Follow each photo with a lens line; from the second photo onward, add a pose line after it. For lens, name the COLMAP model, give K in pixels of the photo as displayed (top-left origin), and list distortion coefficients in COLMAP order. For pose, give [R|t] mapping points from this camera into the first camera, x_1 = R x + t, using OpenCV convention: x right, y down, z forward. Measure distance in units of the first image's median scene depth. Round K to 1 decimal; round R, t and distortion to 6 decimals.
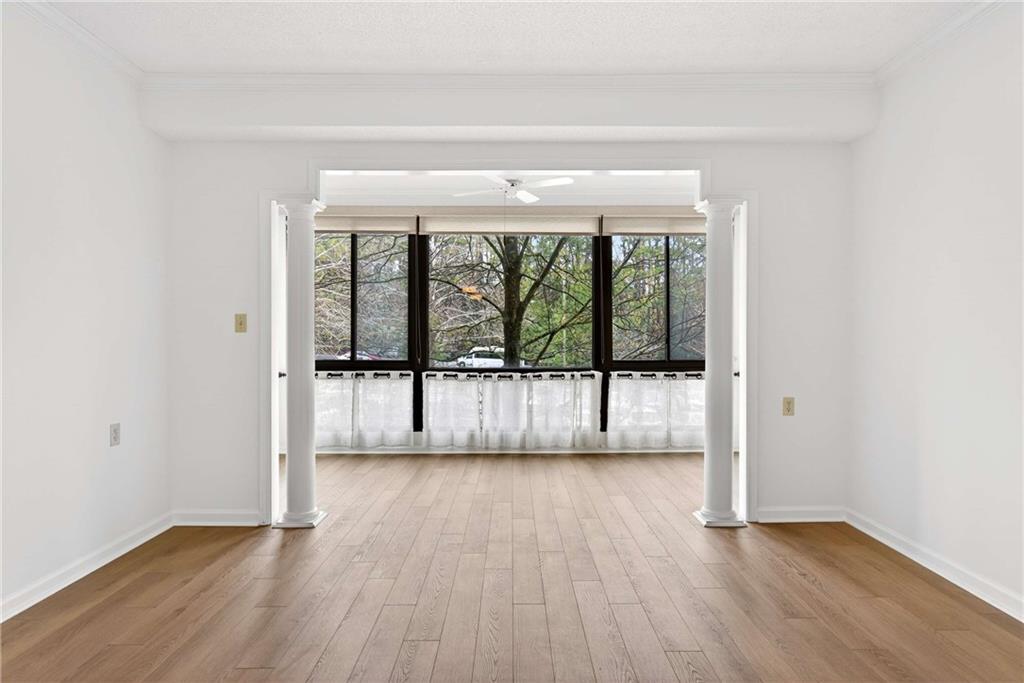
lens RADIAL K [[591.7, 0, 511.4], [0, 591.7, 338.9], [0, 0, 1]] dist [-0.000423, 0.000592]
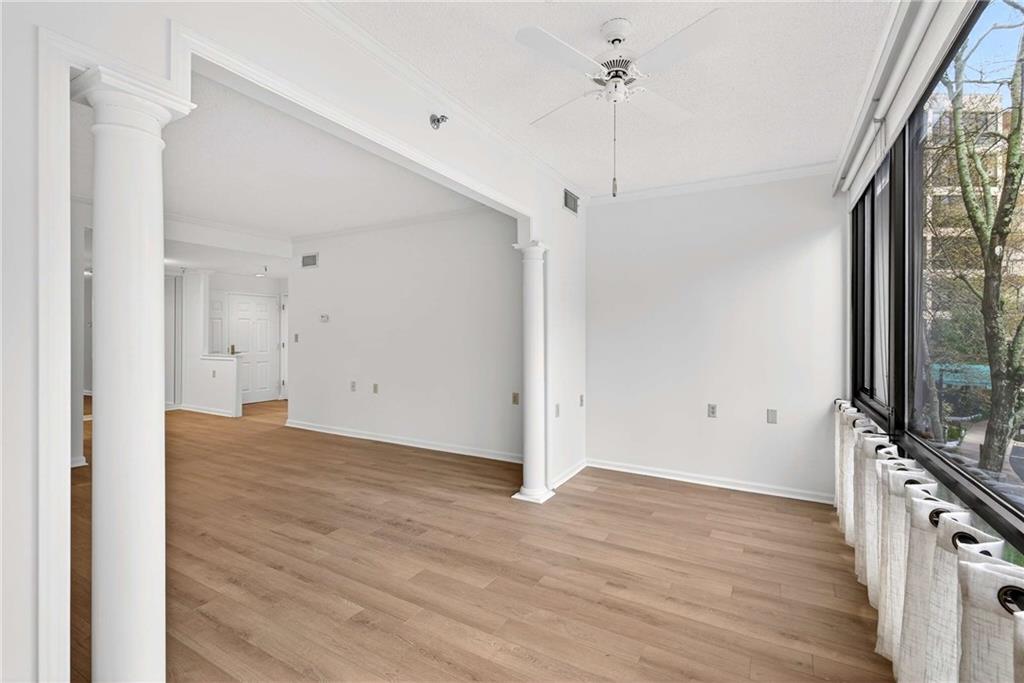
lens RADIAL K [[462.6, 0, 514.1], [0, 462.6, 335.4], [0, 0, 1]] dist [-0.000275, 0.000098]
pose [[-0.500401, -0.001271, -0.865793, 0.334634], [-0.008974, 0.999953, 0.003719, -0.025520], [0.865747, 0.009631, -0.500389, 0.931068]]
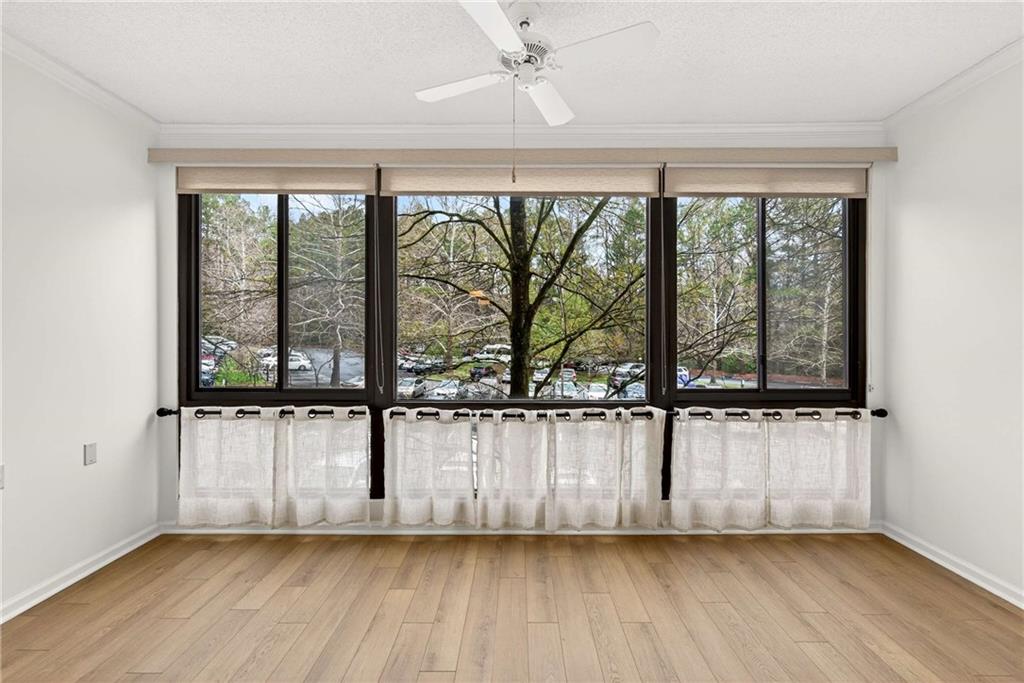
lens RADIAL K [[462.6, 0, 514.1], [0, 462.6, 335.4], [0, 0, 1]] dist [-0.000275, 0.000098]
pose [[0.999988, 0.000780, -0.004903, -0.006987], [-0.000804, 0.999988, -0.004905, -0.021085], [0.004899, 0.004909, 0.999976, 0.497613]]
